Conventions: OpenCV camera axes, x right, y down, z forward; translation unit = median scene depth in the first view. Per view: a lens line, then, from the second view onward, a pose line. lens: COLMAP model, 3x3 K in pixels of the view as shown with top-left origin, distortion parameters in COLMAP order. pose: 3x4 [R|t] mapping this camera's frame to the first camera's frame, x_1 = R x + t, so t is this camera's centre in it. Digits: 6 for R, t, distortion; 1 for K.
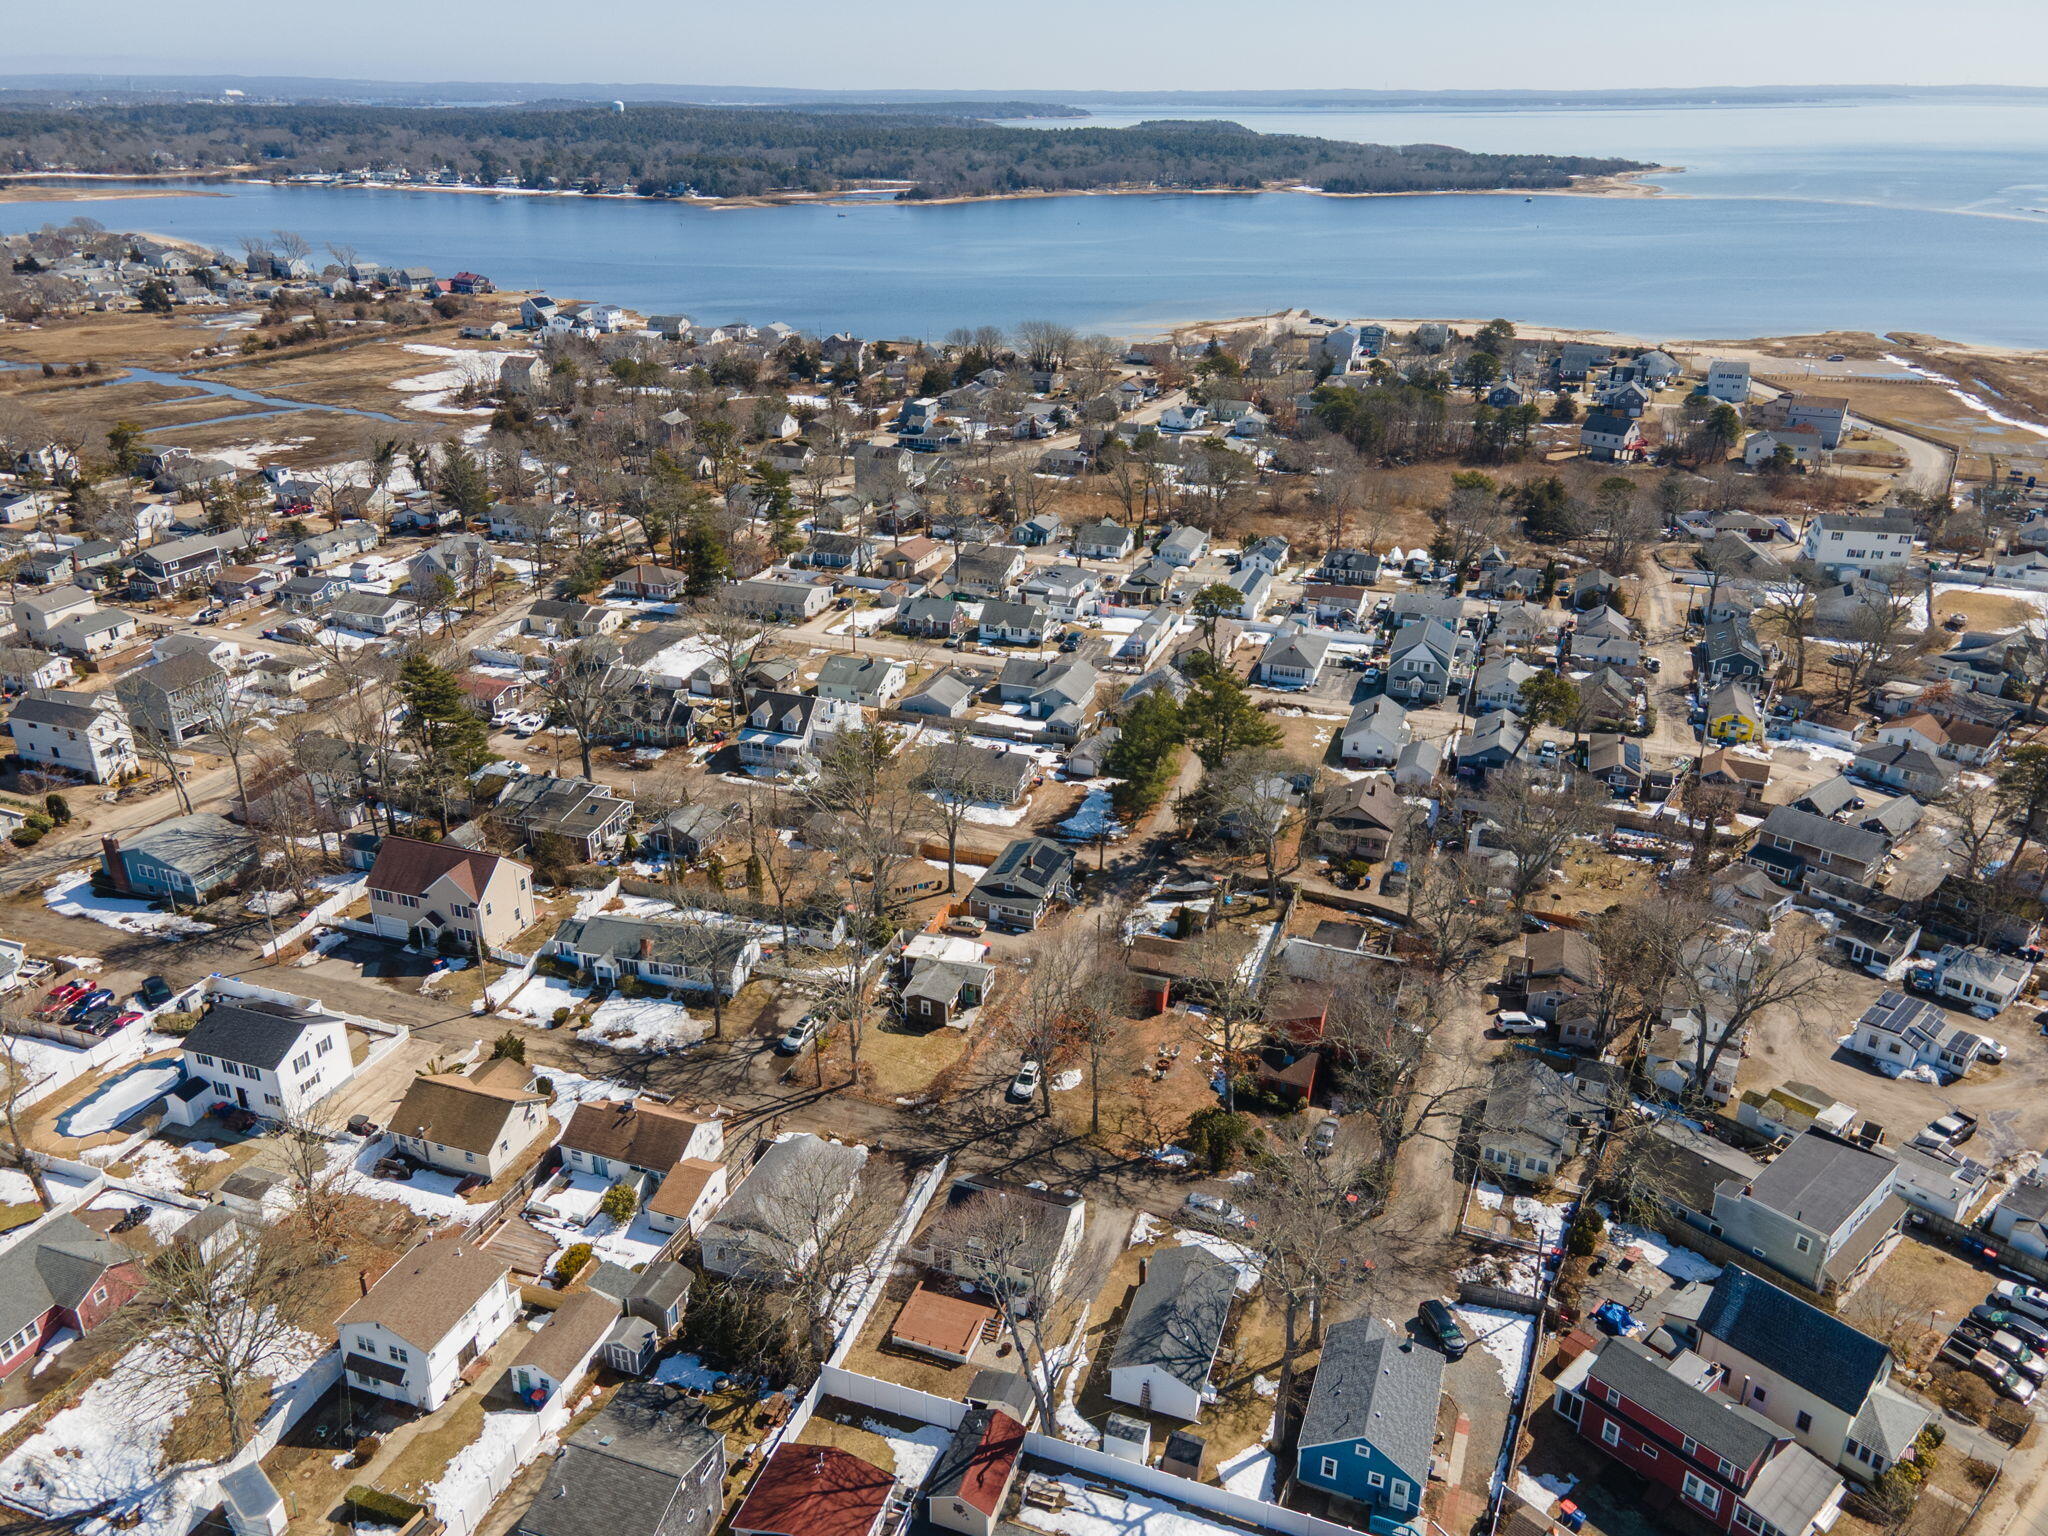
lens RADIAL K [[1518.7, 0, 1008.5], [0, 1518.7, 768.6], [0, 0, 1]] dist [0.022049, 0.050948]
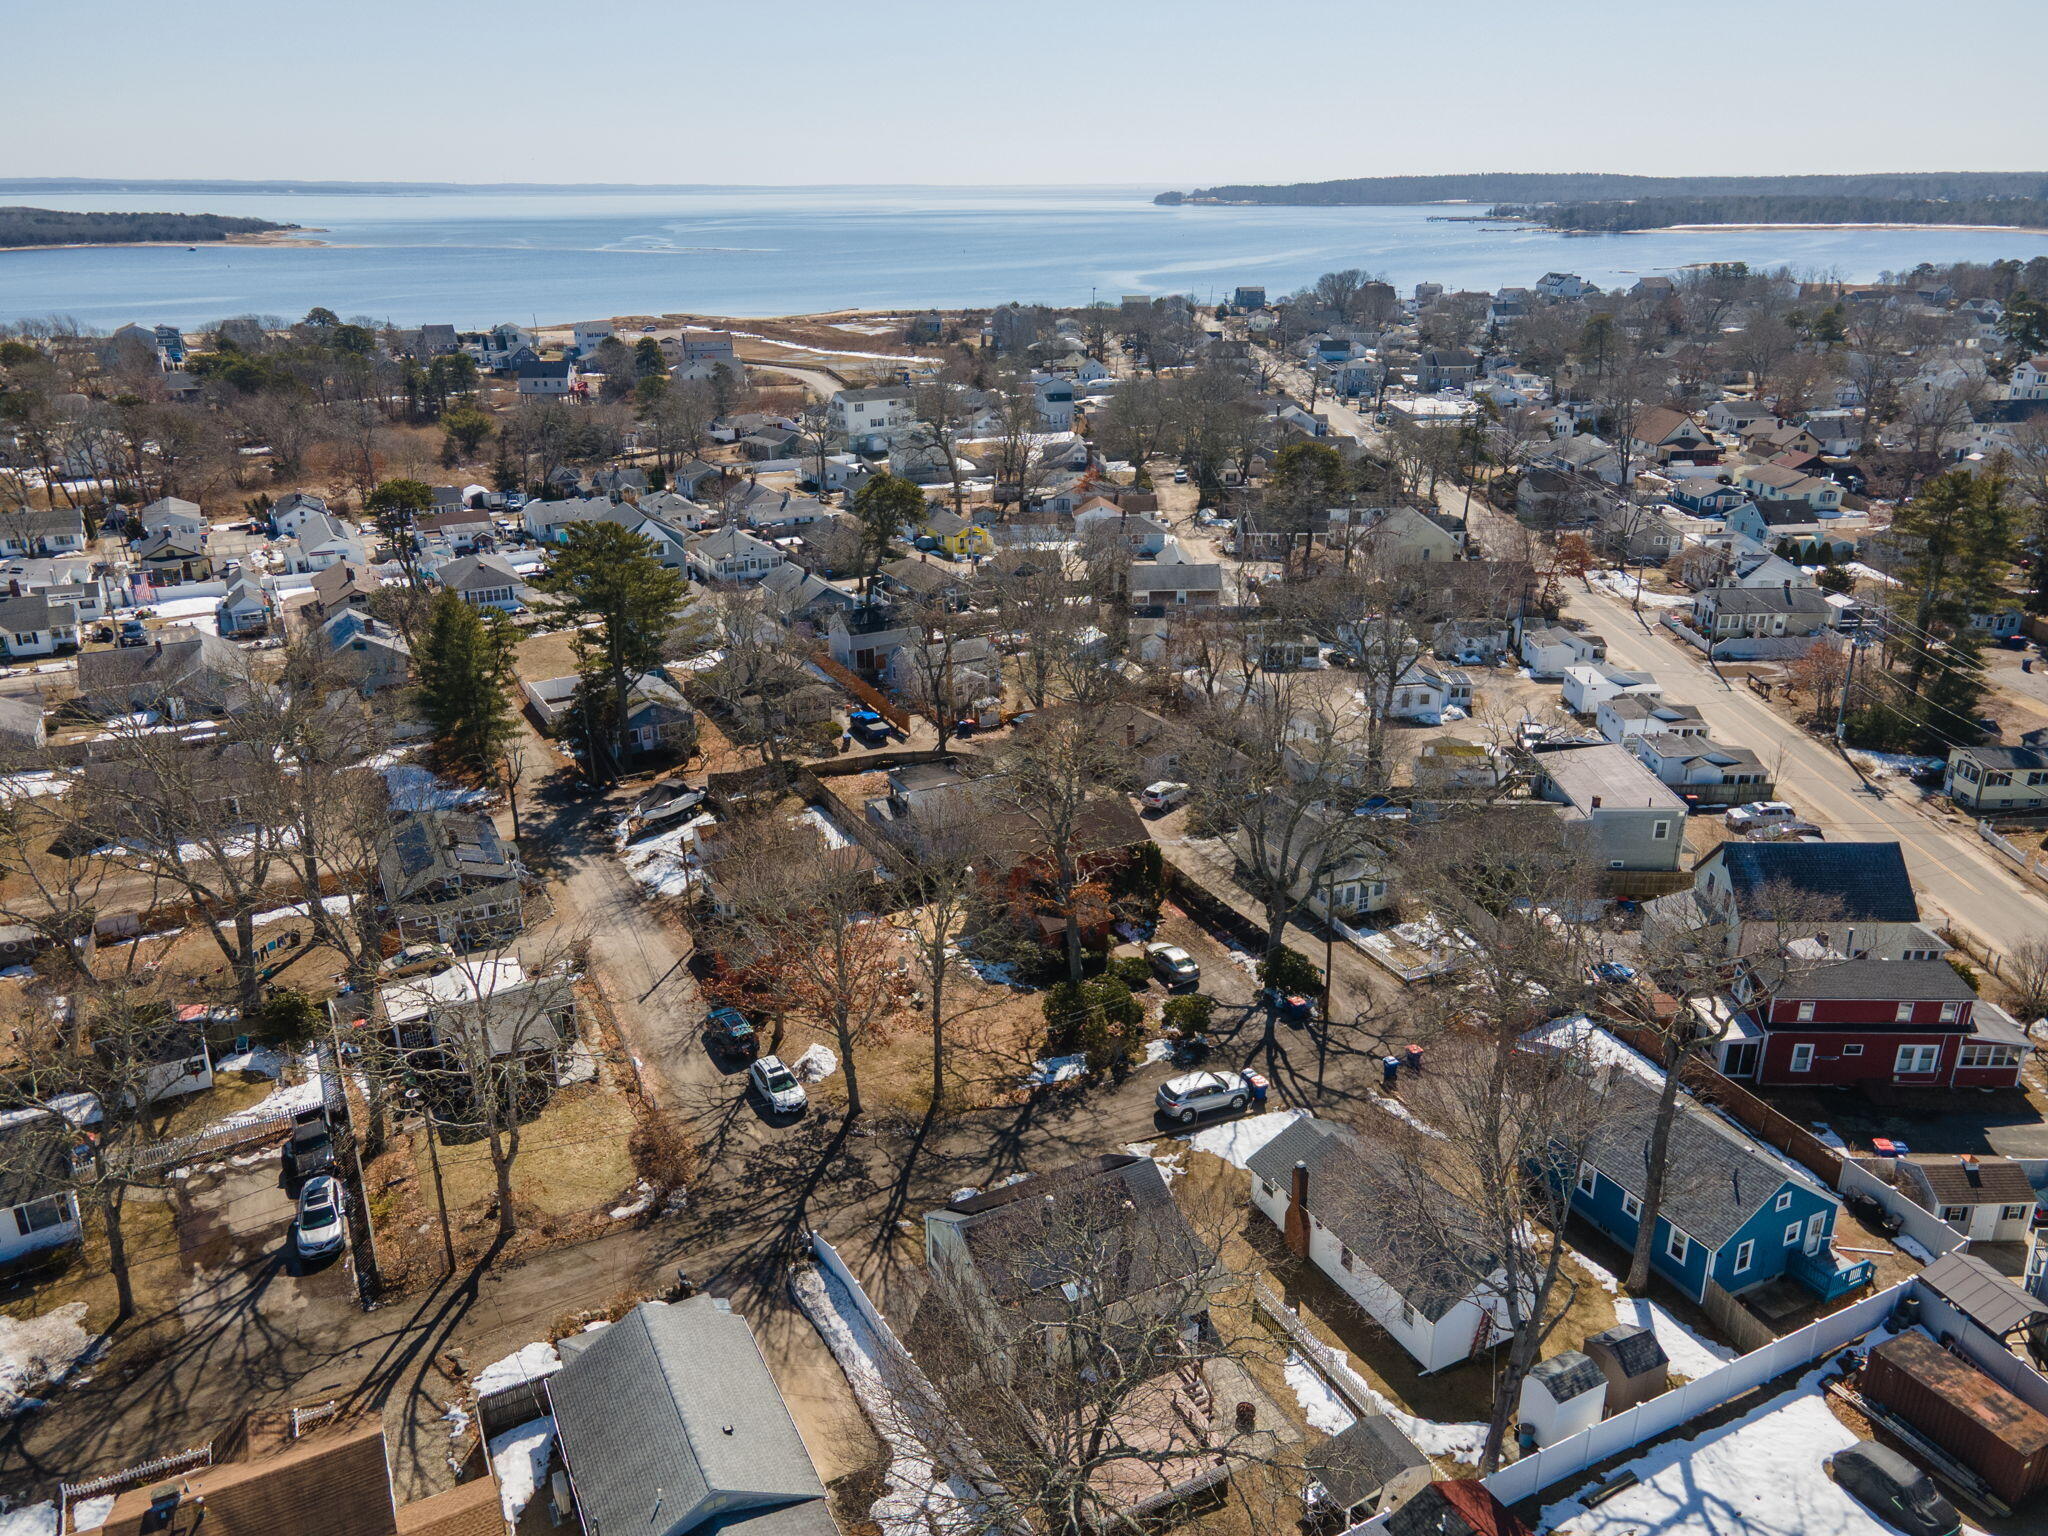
lens RADIAL K [[1470.0, 0, 1032.7], [0, 1470.0, 767.8], [0, 0, 1]] dist [0.034820, 0.011401]
pose [[0.678551, -0.276678, 0.680454, -0.246946], [0.300490, 0.949848, 0.086566, 0.056219], [-0.670279, 0.145730, 0.727660, 0.423300]]
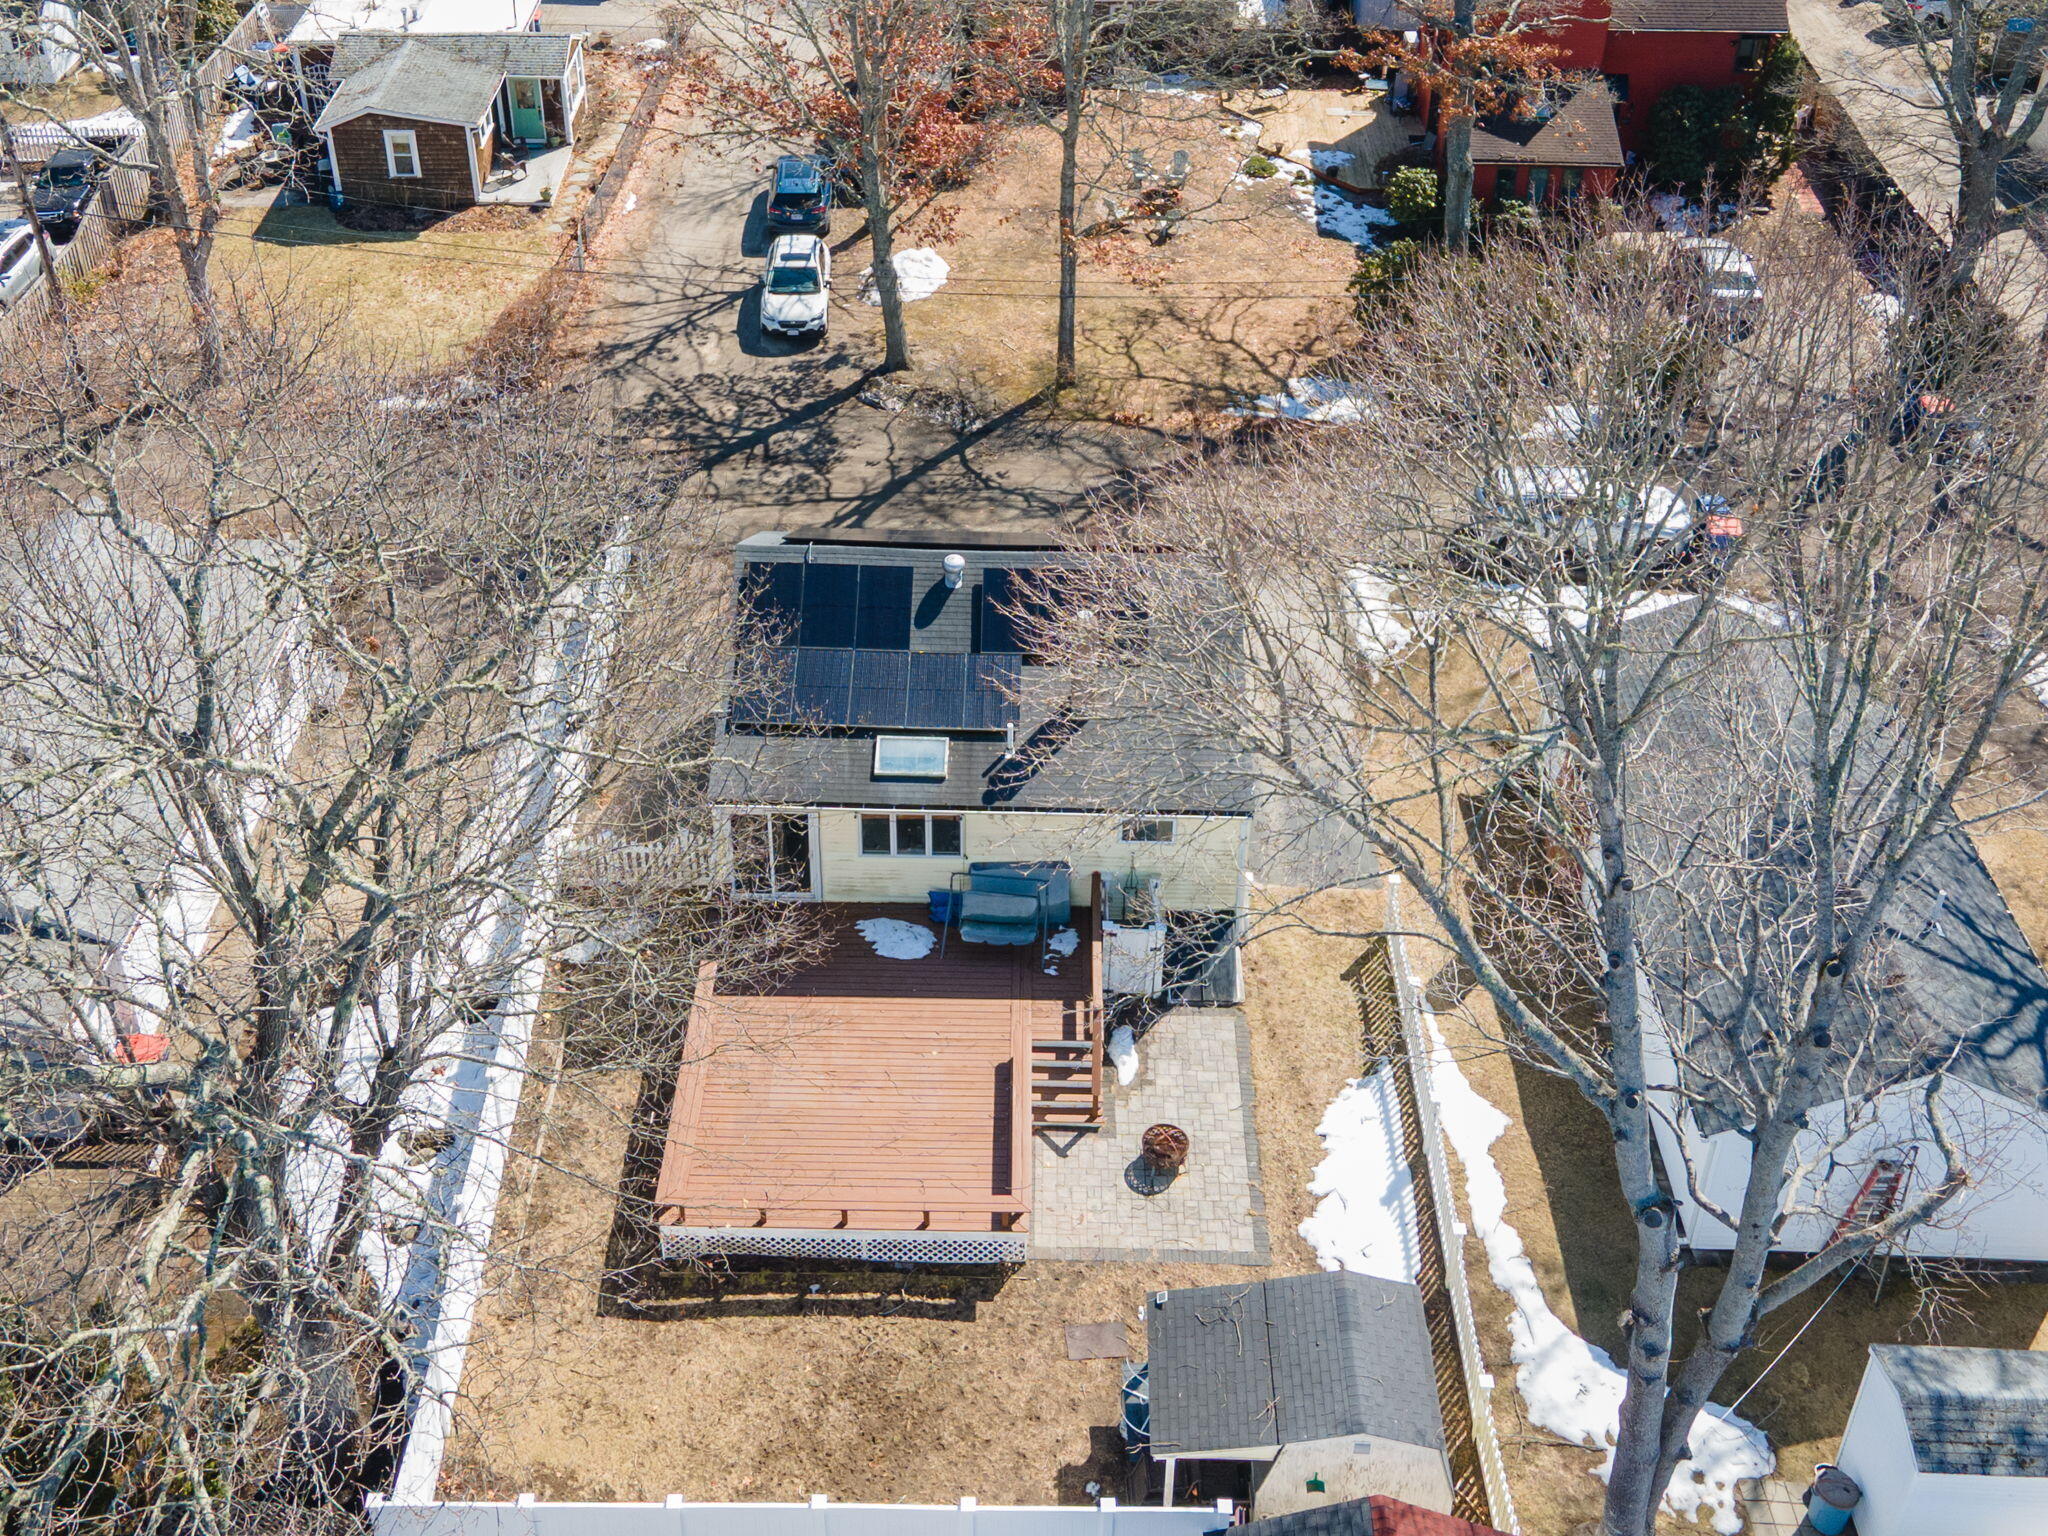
lens RADIAL K [[2065.8, 0, 1023.8], [0, 2065.8, 619.1], [0, 0, 1]] dist [0.051755, 0.001860]
pose [[0.944924, -0.186172, 0.269181, -0.062507], [0.123764, 0.964639, 0.232710, 0.154586], [-0.302986, -0.186578, 0.934552, 0.496619]]
